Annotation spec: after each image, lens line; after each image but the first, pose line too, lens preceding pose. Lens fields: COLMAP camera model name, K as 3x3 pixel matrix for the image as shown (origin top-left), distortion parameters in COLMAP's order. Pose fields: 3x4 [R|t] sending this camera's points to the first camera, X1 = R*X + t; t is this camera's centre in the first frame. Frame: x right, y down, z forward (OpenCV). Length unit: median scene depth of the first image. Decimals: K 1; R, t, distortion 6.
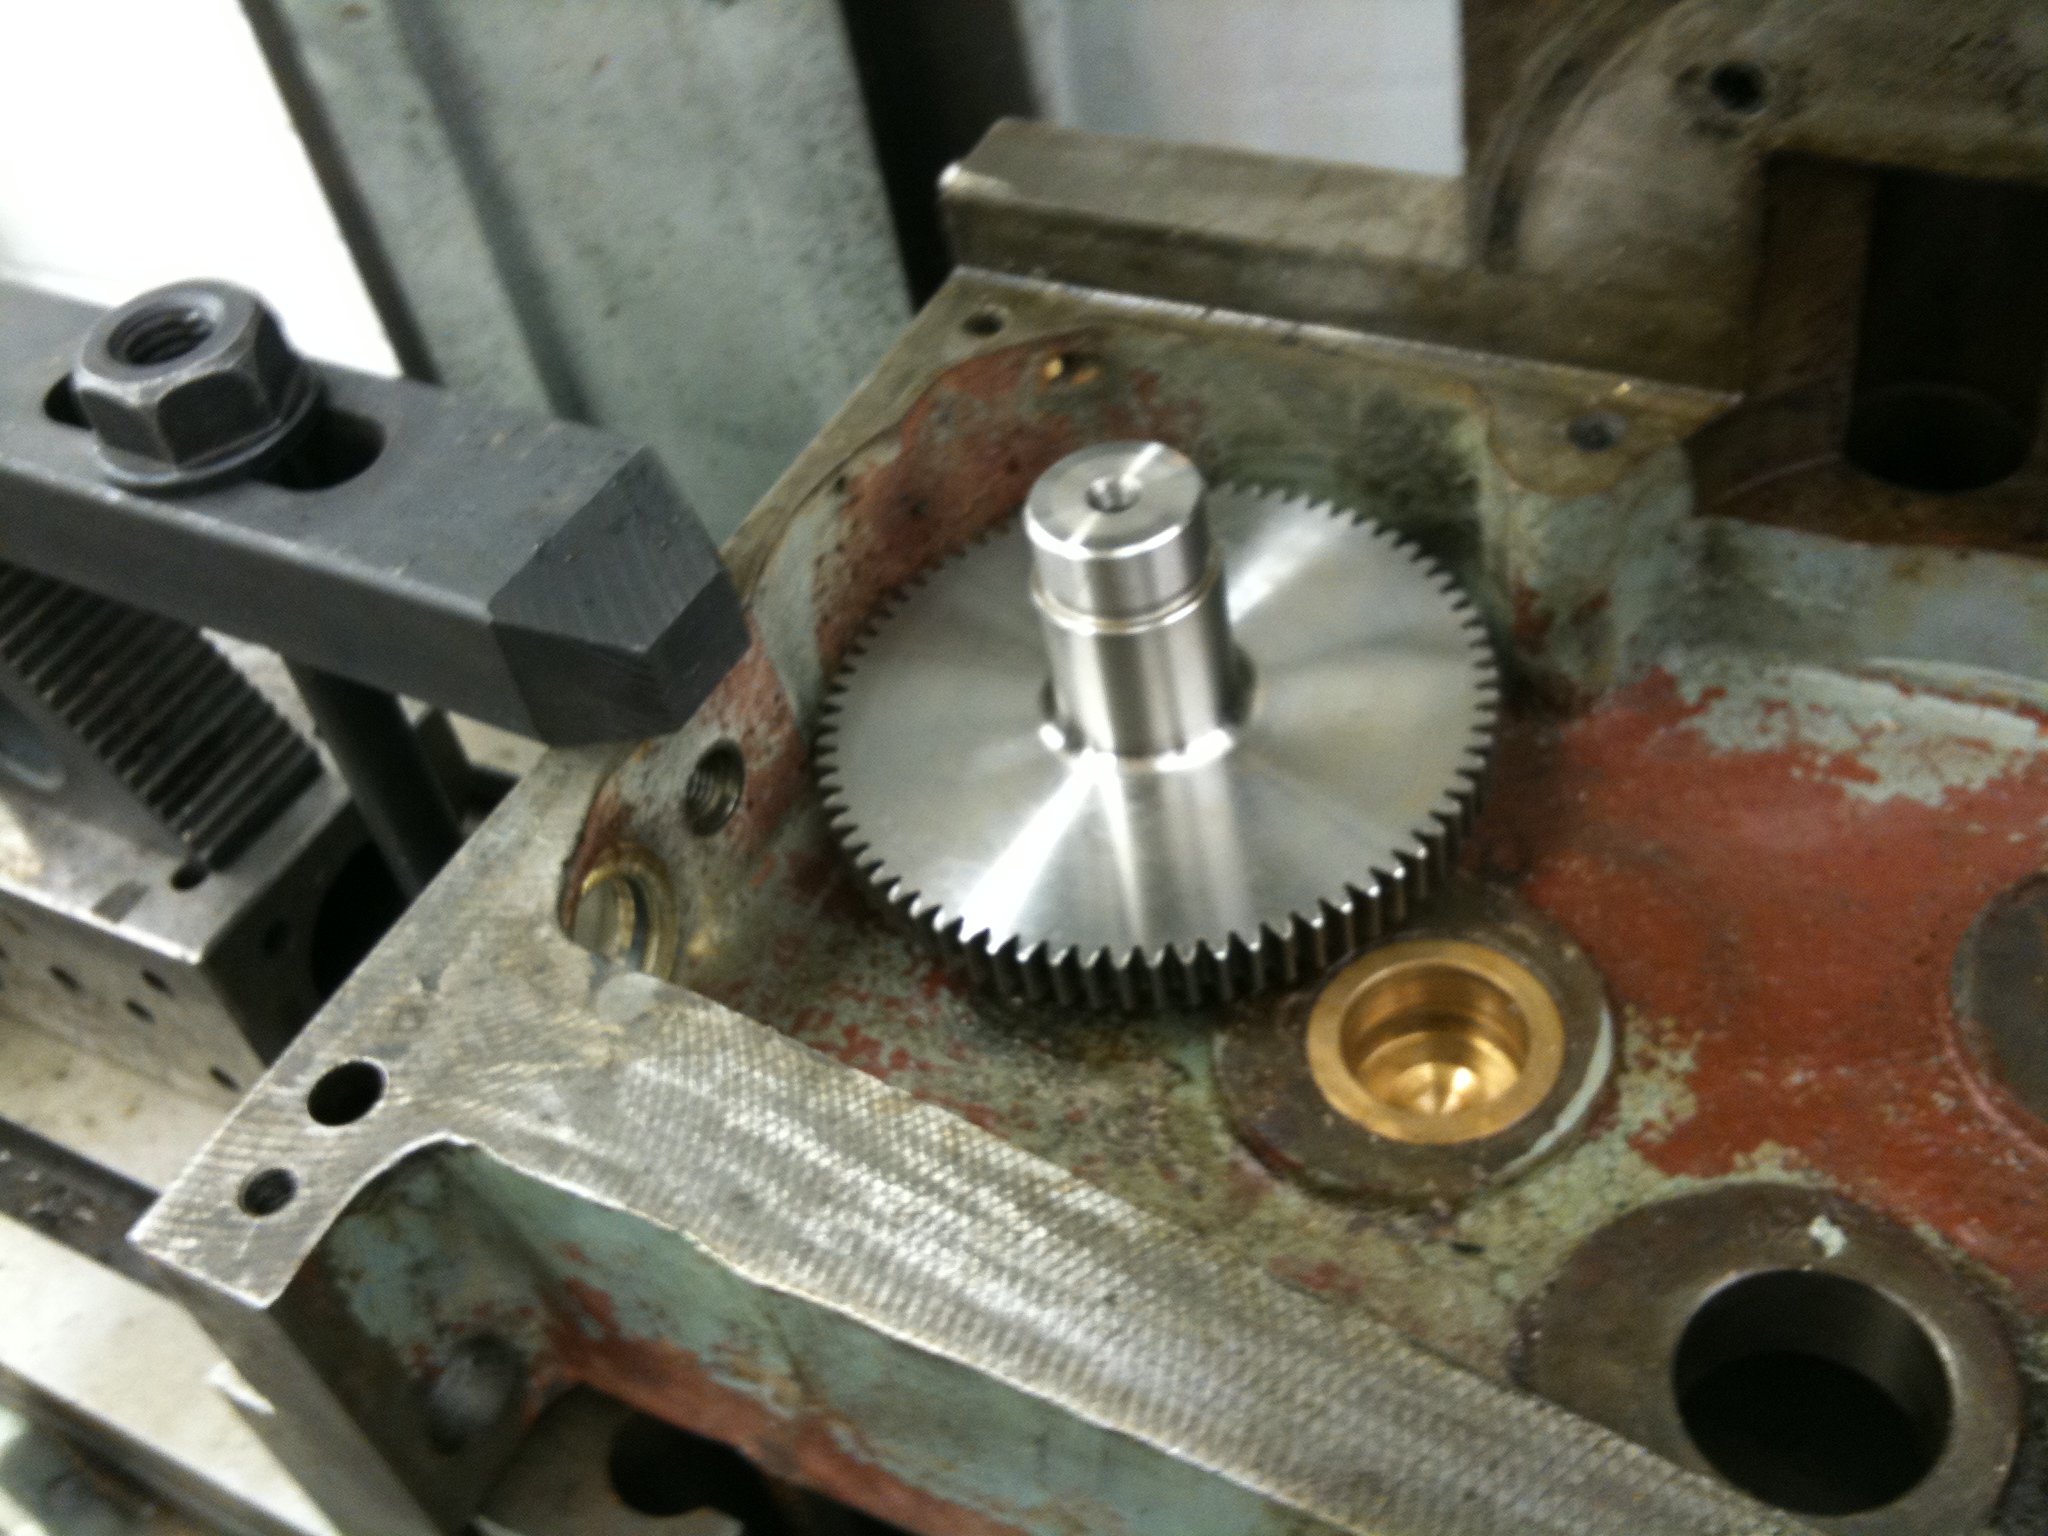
lens RADIAL K [[2267.9, 0, 995.1], [0, 2267.9, 806.7], [0, 0, 1]] dist [0.104450, -0.465377]
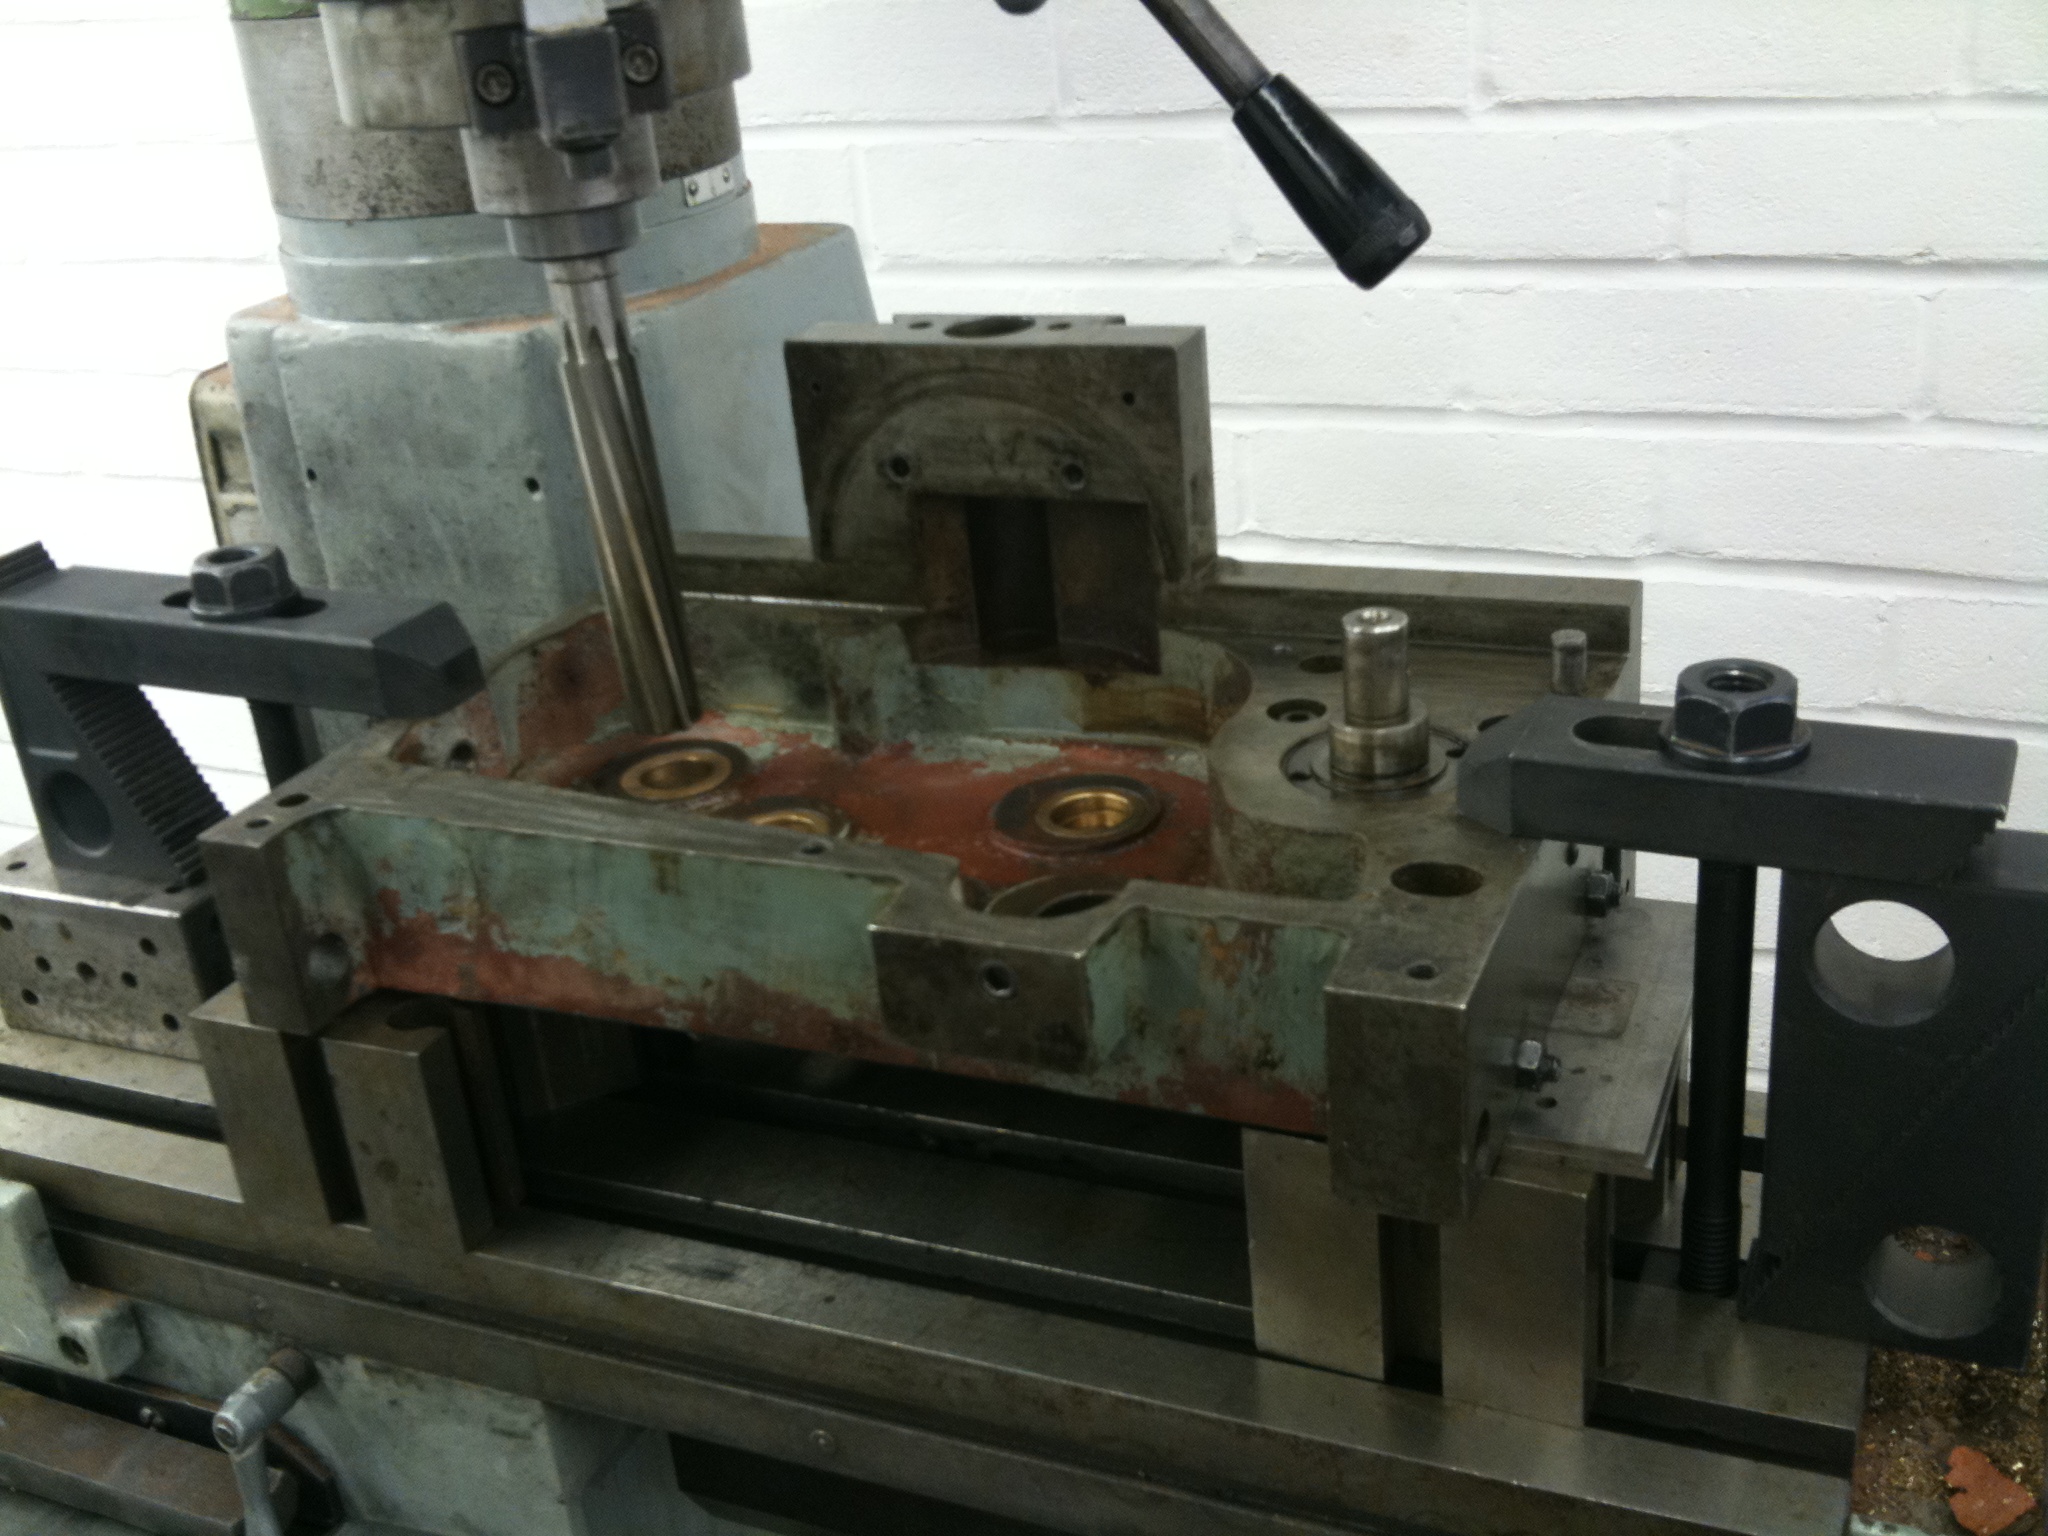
lens RADIAL K [[2115.4, 0, 1009.1], [0, 2115.4, 773.2], [0, 0, 1]] dist [0.070116, -0.376251]
pose [[0.993450, 0.037281, 0.108015, 0.203084], [0.004838, 0.930711, -0.365724, 0.864223], [-0.114166, 0.363851, 0.924434, -1.076052]]
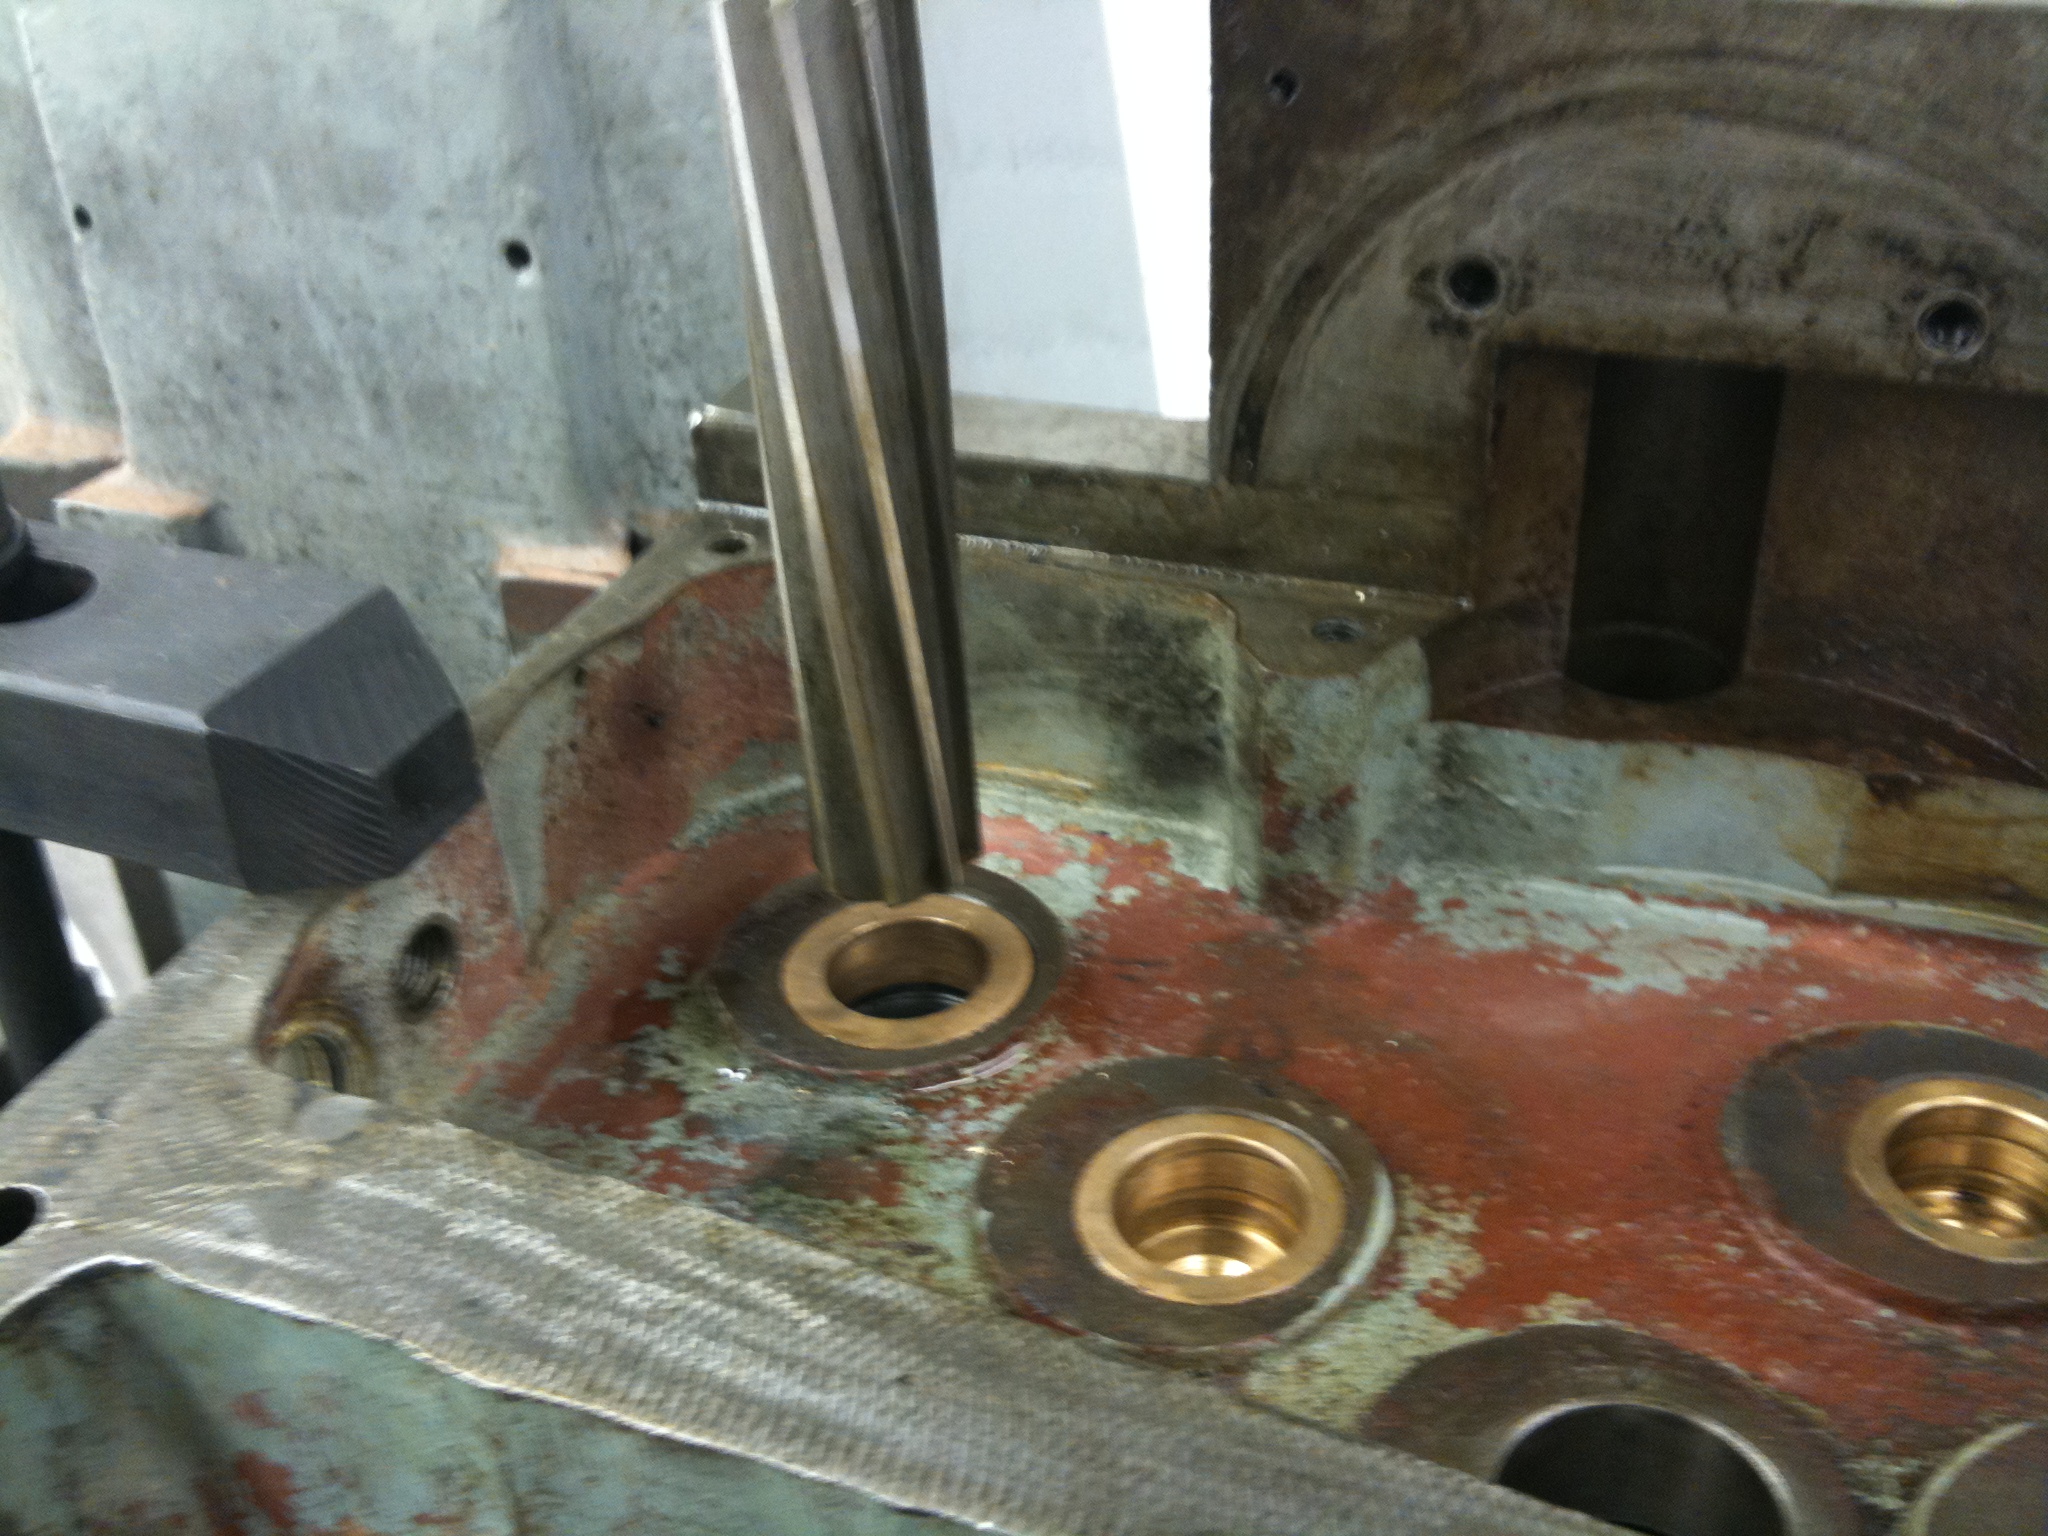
lens RADIAL K [[2252.8, 0, 1031.9], [0, 2252.8, 755.5], [0, 0, 1]] dist [0.100464, -0.414901]
pose [[0.984553, 0.041397, 0.170122, -0.049640], [0.004374, 0.965529, -0.260260, 0.174181], [-0.175032, 0.256983, 0.950433, 0.076369]]
